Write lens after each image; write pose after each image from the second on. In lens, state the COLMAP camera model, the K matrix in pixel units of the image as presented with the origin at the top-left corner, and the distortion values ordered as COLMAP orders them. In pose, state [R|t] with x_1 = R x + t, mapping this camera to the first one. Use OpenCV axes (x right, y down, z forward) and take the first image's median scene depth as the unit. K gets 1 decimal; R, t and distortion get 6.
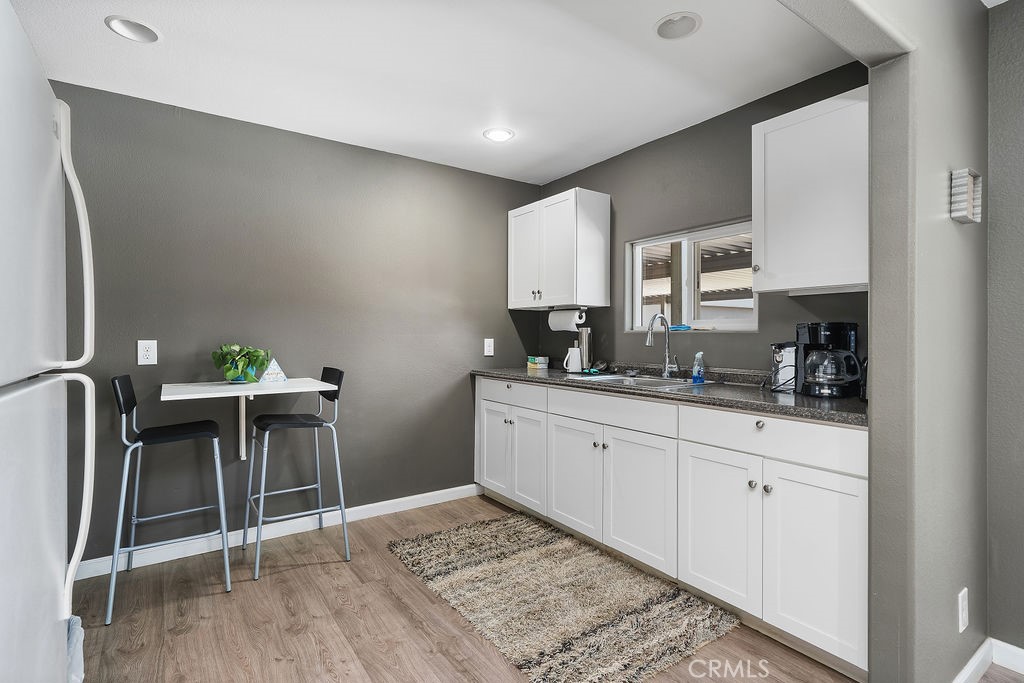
lens RADIAL K [[505.2, 0, 512.0], [0, 505.2, 341.5], [0, 0, 1]] dist [0.001666, 0.000142]
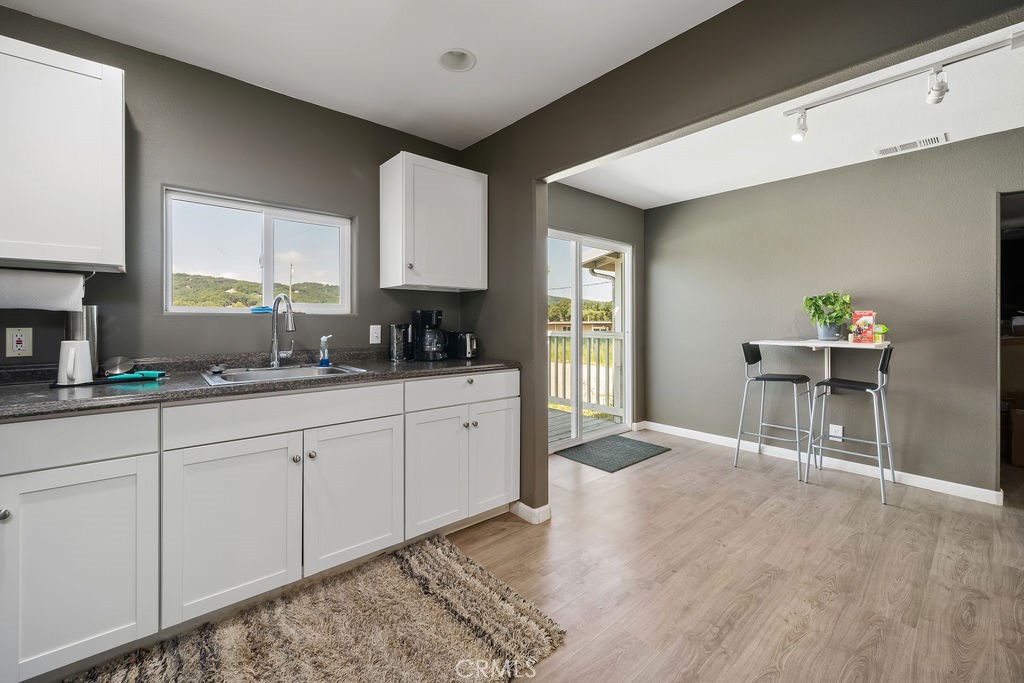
lens RADIAL K [[416.8, 0, 510.1], [0, 416.8, 321.3], [0, 0, 1]] dist [0.000466, -0.000034]
pose [[-0.107995, -0.007852, 0.994120, -0.574213], [0.009141, 0.999919, 0.008891, -0.013293], [-0.994109, 0.010048, -0.107915, 0.834131]]
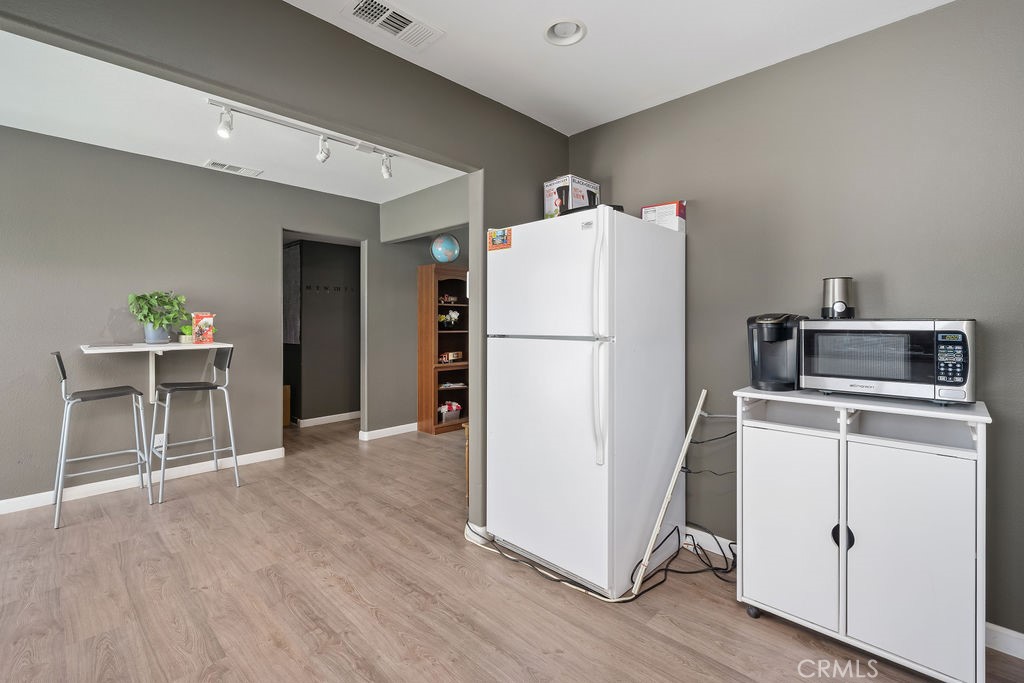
lens RADIAL K [[461.5, 0, 512.1], [0, 461.5, 321.6], [0, 0, 1]] dist [-0.000085, 0.000040]
pose [[-0.981400, -0.004241, -0.191930, -0.272794], [-0.006112, 0.999939, 0.009153, -0.013955], [0.191879, 0.010156, -0.981366, 1.084755]]
